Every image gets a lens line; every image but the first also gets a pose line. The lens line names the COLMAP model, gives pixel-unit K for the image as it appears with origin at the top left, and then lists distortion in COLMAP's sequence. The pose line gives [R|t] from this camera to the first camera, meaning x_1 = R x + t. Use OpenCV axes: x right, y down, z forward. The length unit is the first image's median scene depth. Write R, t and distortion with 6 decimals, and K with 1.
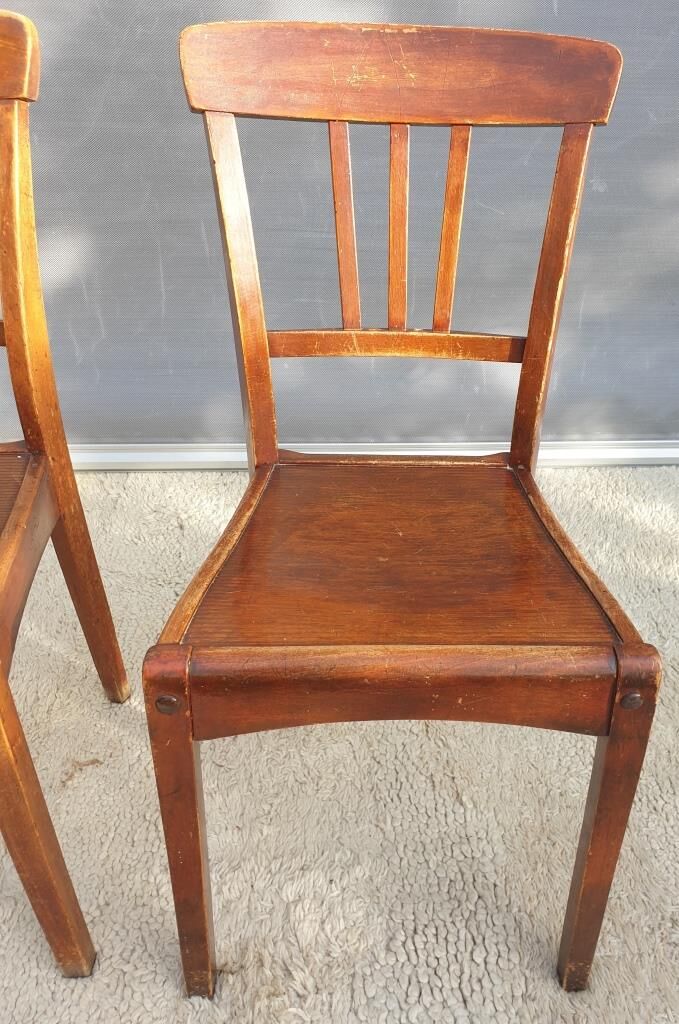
lens RADIAL K [[778.2, 0, 399.7], [0, 778.2, 477.4], [0, 0, 1]] dist [-0.003477, 0.026050]
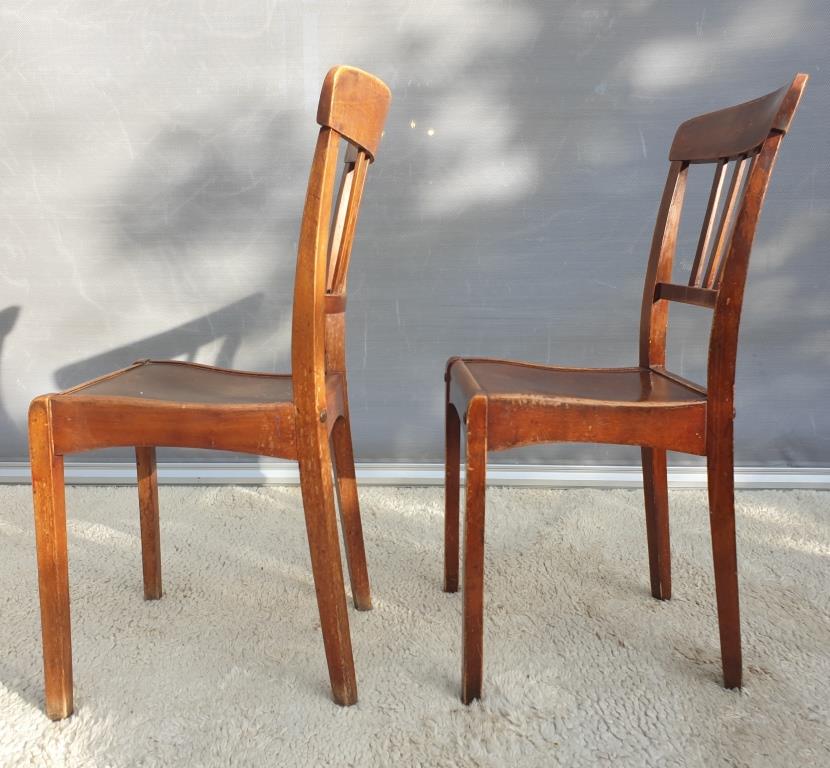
lens RADIAL K [[753.3, 0, 413.0], [0, 753.3, 418.6], [0, 0, 1]] dist [0.017133, 0.003791]
pose [[0.994234, -0.014739, -0.106217, -0.150425], [-0.020683, 0.945554, -0.324806, 0.569291], [0.105221, 0.325130, 0.939797, -0.372662]]
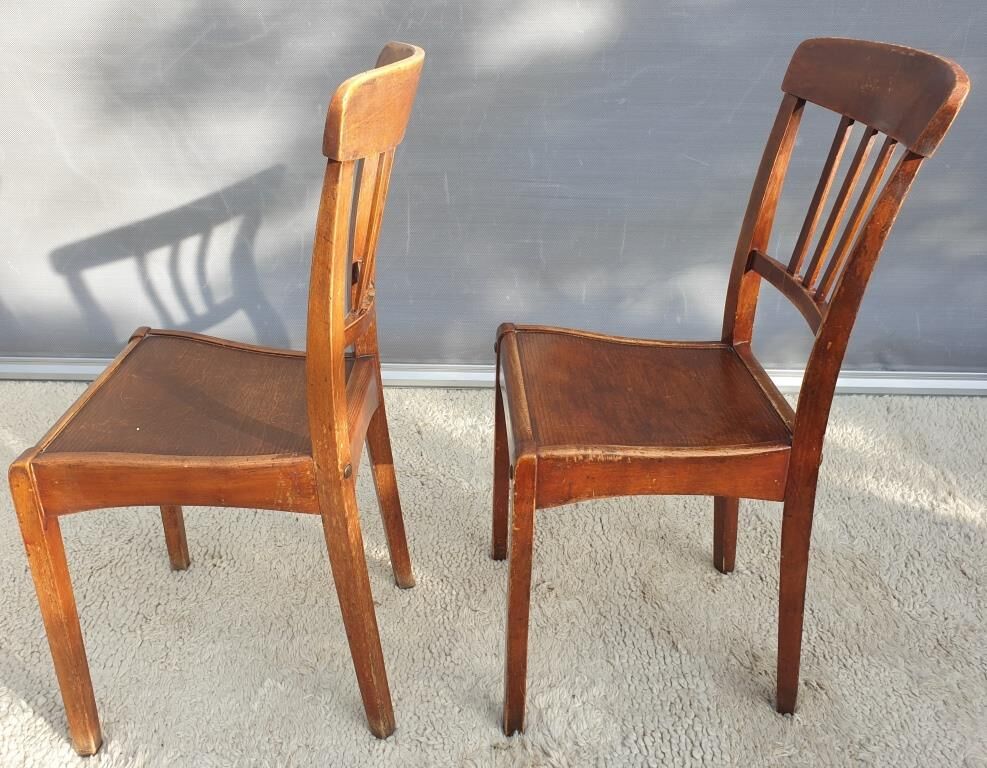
lens RADIAL K [[818.8, 0, 474.5], [0, 818.8, 389.0], [0, 0, 1]] dist [0.005863, 0.010207]
pose [[0.994024, 0.022524, -0.106816, -0.126376], [-0.028263, 0.998220, -0.052519, 0.109791], [0.105443, 0.055224, 0.992891, -0.375600]]
